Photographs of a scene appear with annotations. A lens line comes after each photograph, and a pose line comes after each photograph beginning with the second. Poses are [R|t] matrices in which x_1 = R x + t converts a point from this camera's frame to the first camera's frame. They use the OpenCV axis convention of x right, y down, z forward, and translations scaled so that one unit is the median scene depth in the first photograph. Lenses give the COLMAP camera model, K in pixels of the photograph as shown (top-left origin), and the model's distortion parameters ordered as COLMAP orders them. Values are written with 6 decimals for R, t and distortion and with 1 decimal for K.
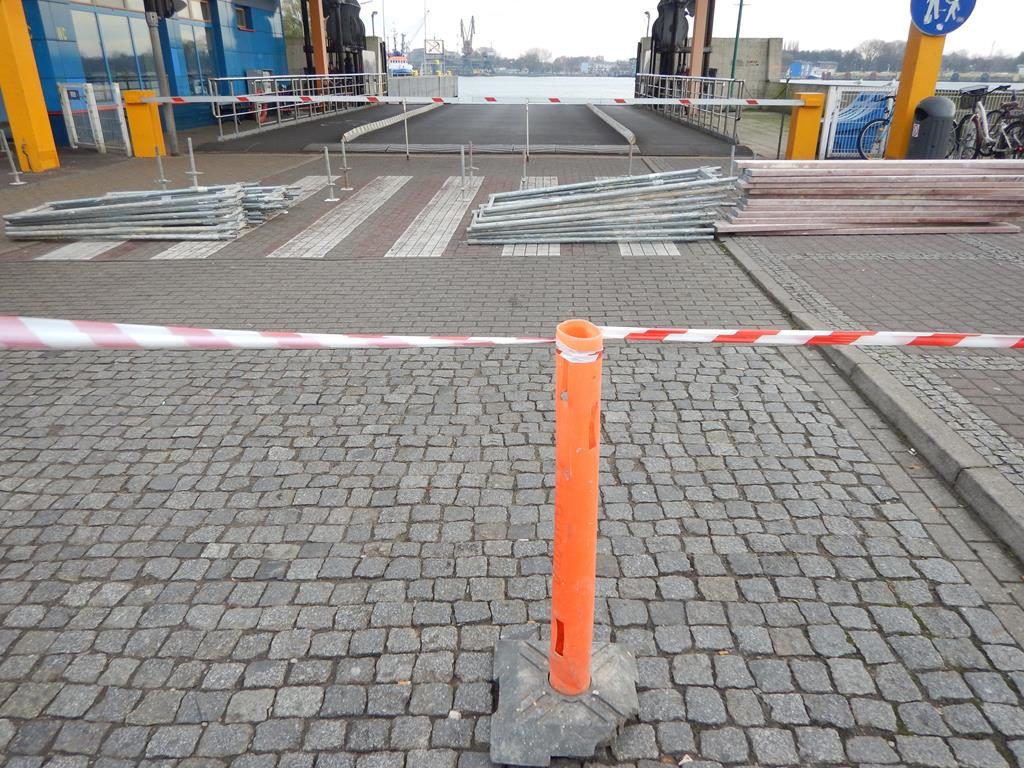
lens RADIAL K [[722.4, 0, 510.9], [0, 722.4, 382.4], [0, 0, 1]] dist [-0.001760, -0.011750]
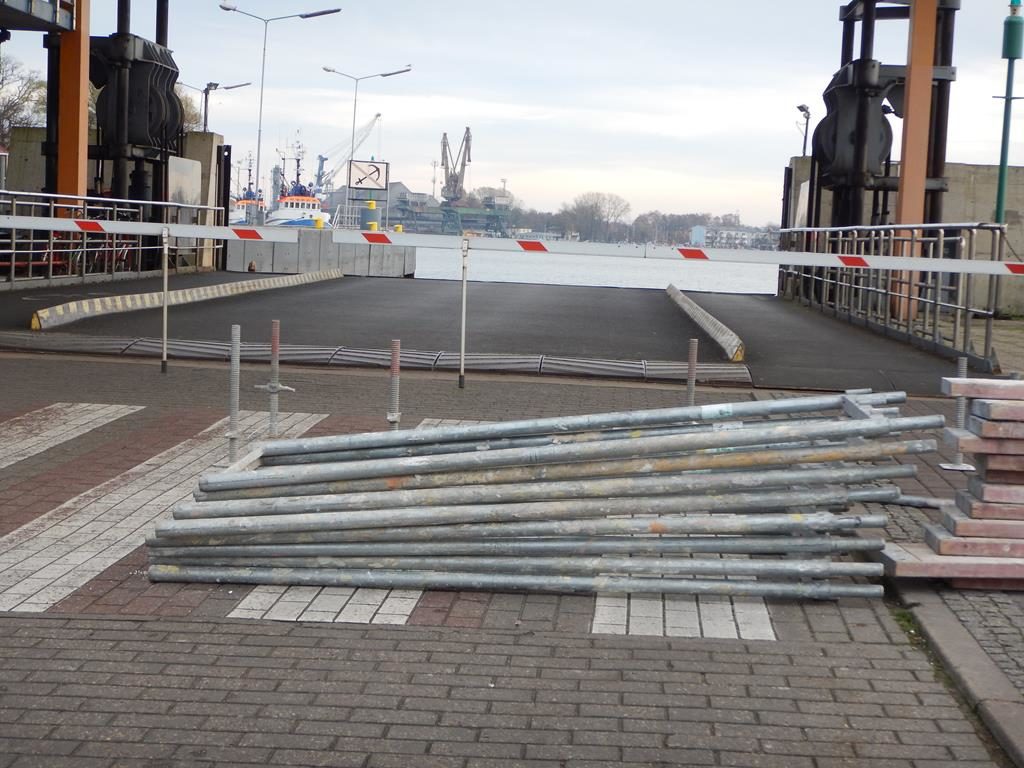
lens RADIAL K [[1648.7, 0, 507.8], [0, 1648.7, 382.6], [0, 0, 1]] dist [0.007193, 0.000000]
pose [[0.998989, 0.041062, -0.018283, 0.115839], [-0.044723, 0.948756, -0.312830, -0.045832], [0.004500, 0.313332, 0.949633, 0.244324]]
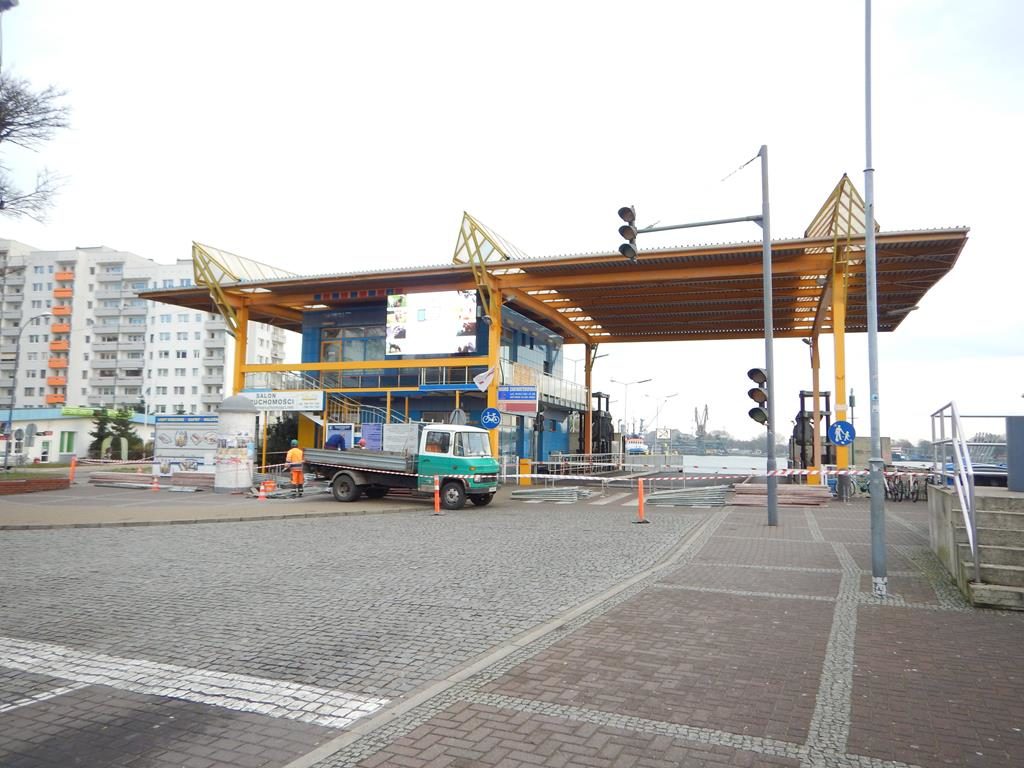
lens RADIAL K [[722.4, 0, 505.3], [0, 722.4, 378.3], [0, 0, 1]] dist [-0.001760, -0.011750]
pose [[0.949070, -0.011770, -0.314845, 0.371005], [-0.142087, 0.875922, -0.461055, 0.912343], [0.281207, 0.482309, 0.829639, -2.185058]]
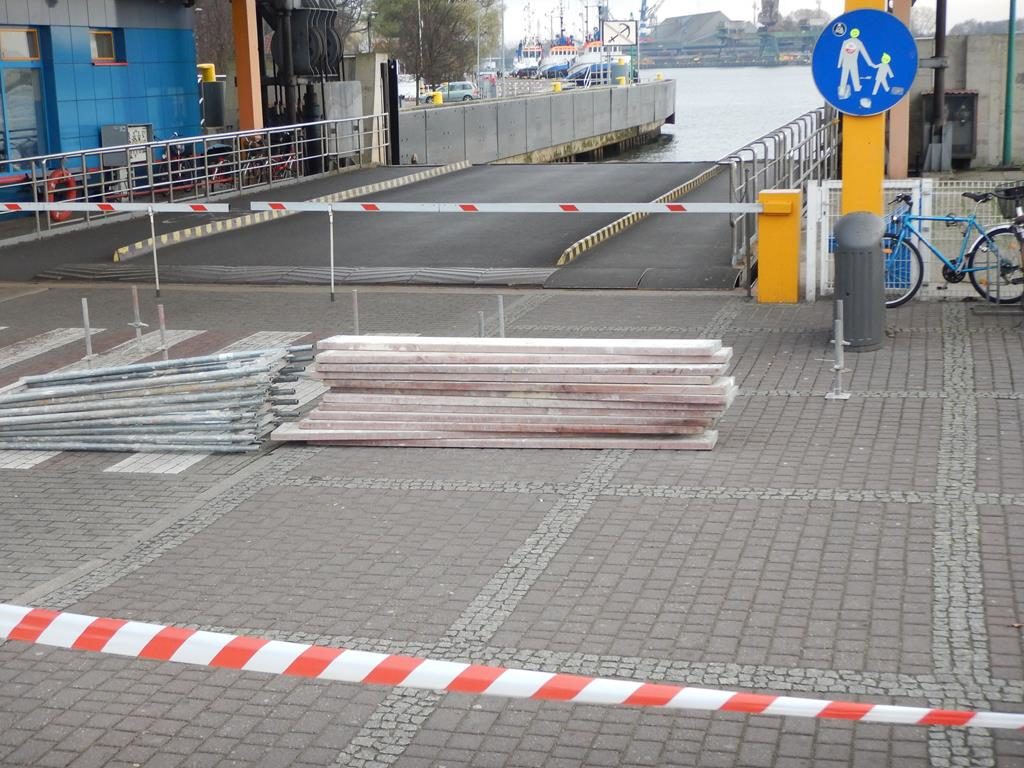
lens RADIAL K [[1520.2, 0, 521.3], [0, 1520.2, 380.9], [0, 0, 1]] dist [0.030869, 0.000000]
pose [[0.975747, 0.014508, -0.218421, 0.829570], [-0.057167, 0.980064, -0.190279, 0.000798], [0.211306, 0.198151, 0.957124, -0.355899]]
